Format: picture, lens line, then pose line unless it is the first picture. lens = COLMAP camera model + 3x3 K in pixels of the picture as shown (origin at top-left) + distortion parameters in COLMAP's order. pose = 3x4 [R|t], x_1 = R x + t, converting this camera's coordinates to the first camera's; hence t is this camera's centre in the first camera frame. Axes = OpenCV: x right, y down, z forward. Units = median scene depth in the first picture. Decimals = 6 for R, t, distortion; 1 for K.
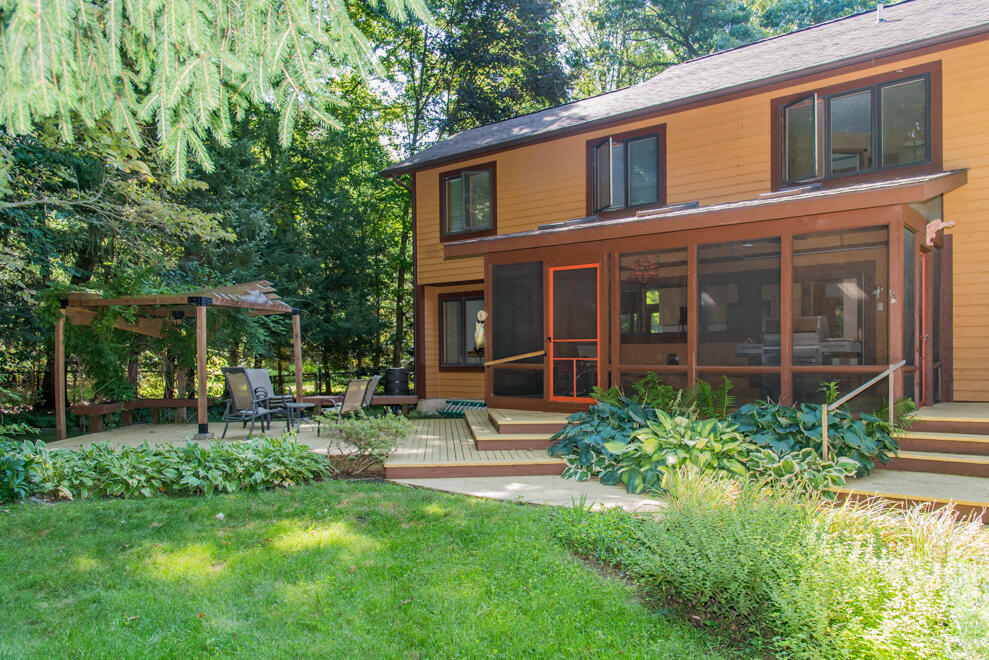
lens RADIAL K [[686.8, 0, 495.1], [0, 686.8, 365.4], [0, 0, 1]] dist [-0.001844, -0.000095]
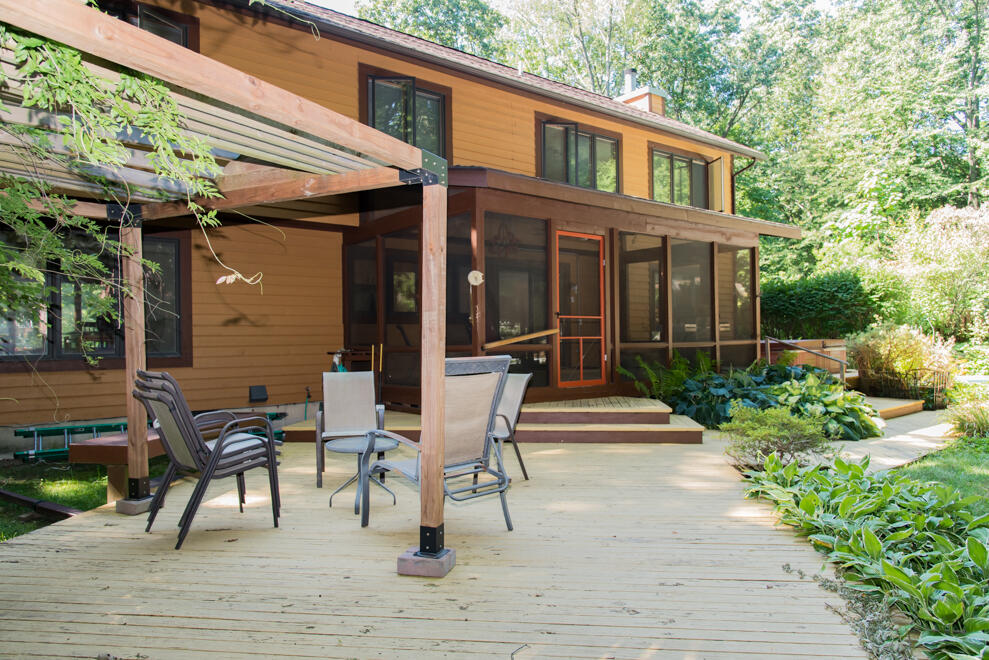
lens RADIAL K [[673.6, 0, 481.4], [0, 673.6, 330.6], [0, 0, 1]] dist [0.003868, 0.000676]
pose [[0.238084, 0.013910, 0.971145, -0.744150], [0.024377, 0.999497, -0.020292, -0.004155], [-0.970939, 0.028505, 0.237626, 0.891888]]
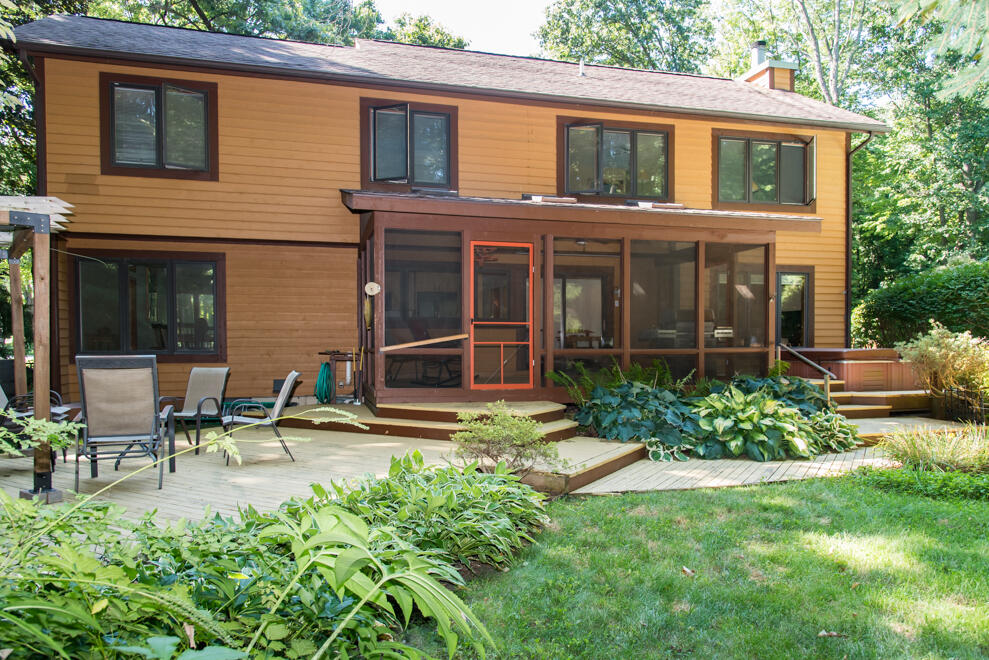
lens RADIAL K [[687.6, 0, 467.2], [0, 687.6, 347.7], [0, 0, 1]] dist [0.008456, 0.002758]
pose [[0.607082, -0.000914, 0.794639, -0.632597], [0.008534, 0.999949, -0.005370, 0.001453], [-0.794594, 0.010042, 0.607059, 0.461475]]
